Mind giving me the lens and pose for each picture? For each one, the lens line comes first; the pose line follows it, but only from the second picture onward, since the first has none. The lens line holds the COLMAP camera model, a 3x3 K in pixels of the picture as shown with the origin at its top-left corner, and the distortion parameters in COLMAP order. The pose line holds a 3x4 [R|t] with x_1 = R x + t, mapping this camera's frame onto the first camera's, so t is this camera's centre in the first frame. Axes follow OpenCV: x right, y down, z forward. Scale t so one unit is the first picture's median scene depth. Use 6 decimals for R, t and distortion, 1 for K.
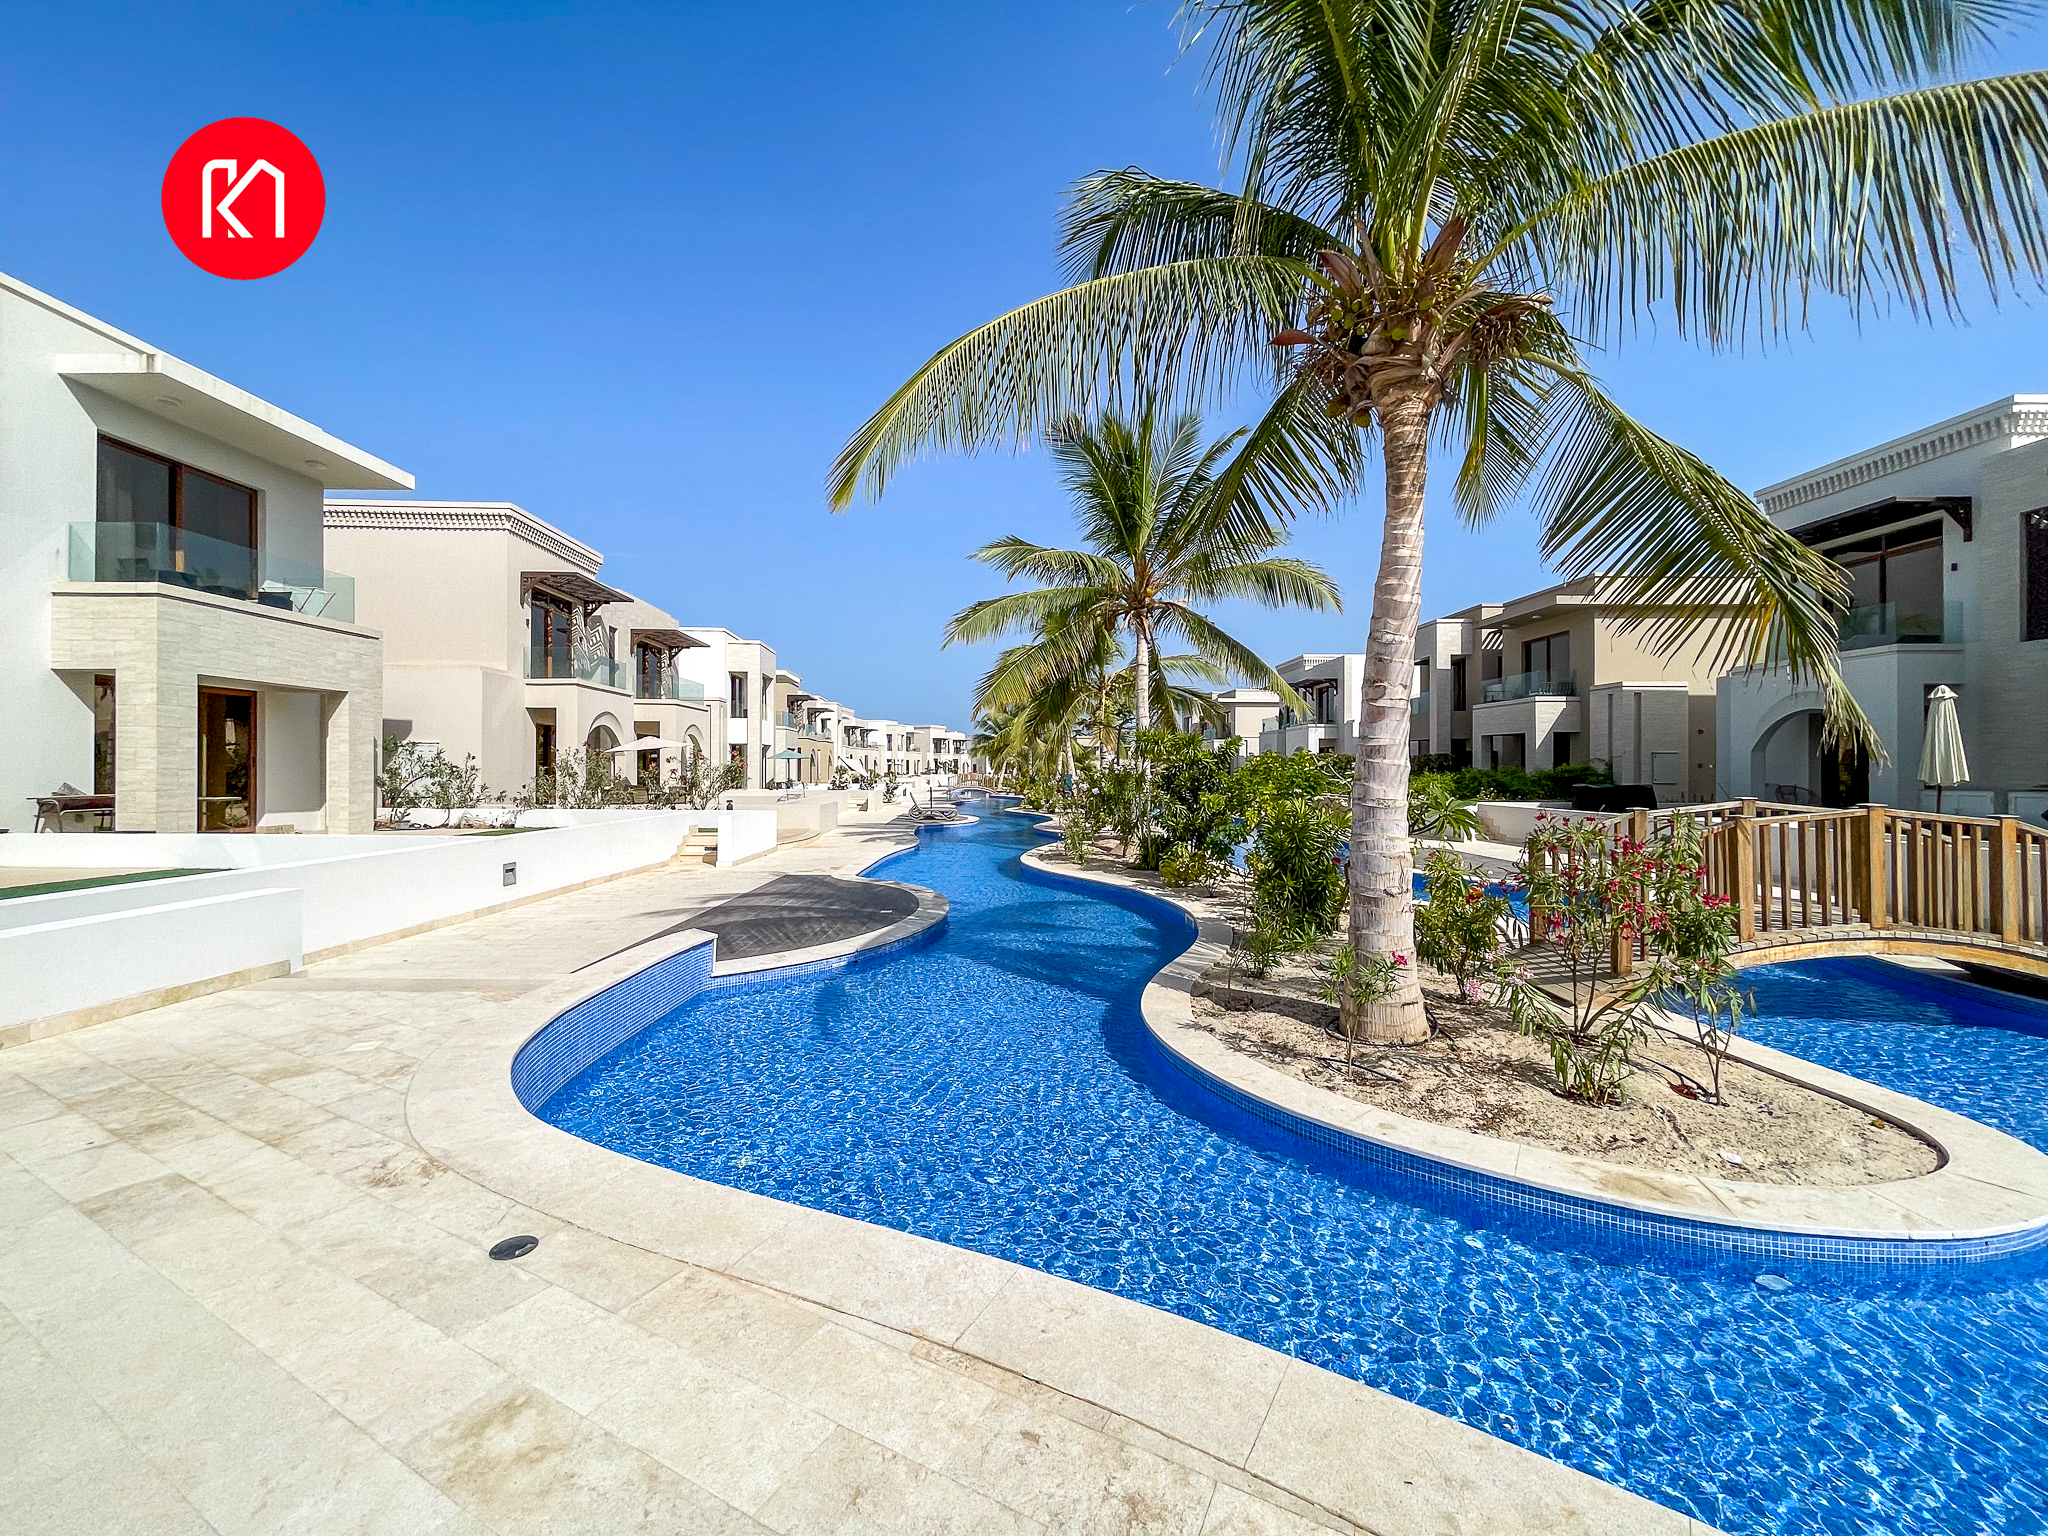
lens RADIAL K [[838.3, 0, 1034.4], [0, 838.3, 764.2], [0, 0, 1]] dist [-0.001336, -0.000329]
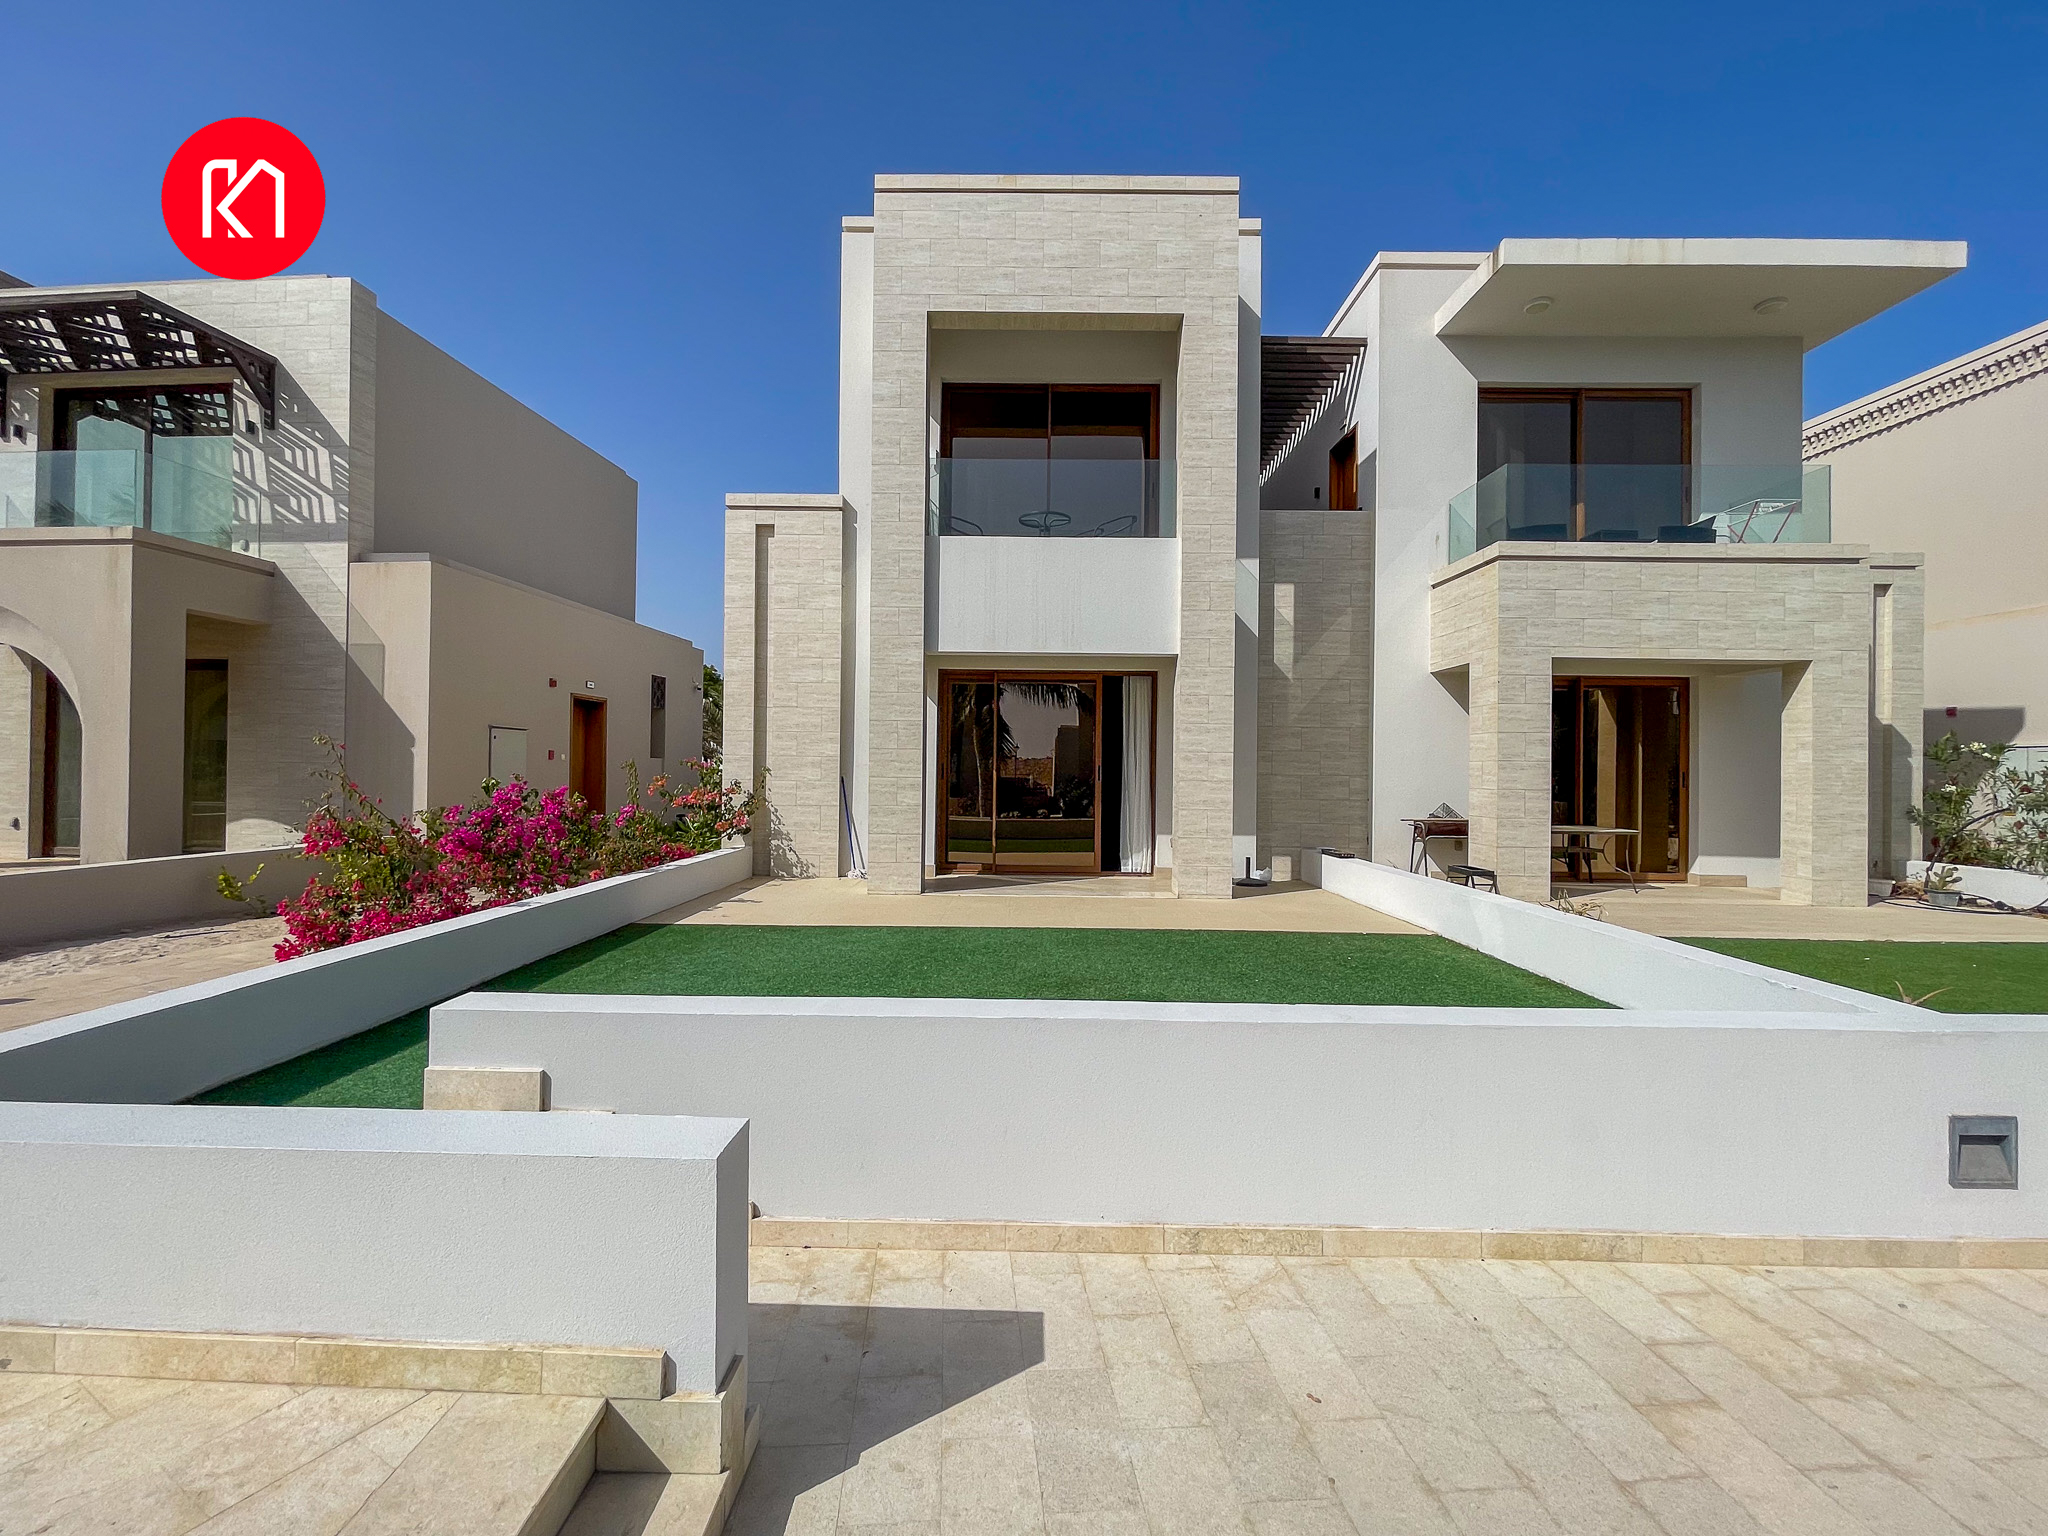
lens RADIAL K [[838.3, 0, 1034.4], [0, 838.3, 764.2], [0, 0, 1]] dist [-0.001336, -0.000329]
pose [[-0.026896, -0.008869, -0.999599, -0.239253], [-0.006629, 0.999940, -0.008694, -0.005952], [0.999616, 0.006393, -0.026953, 0.513234]]
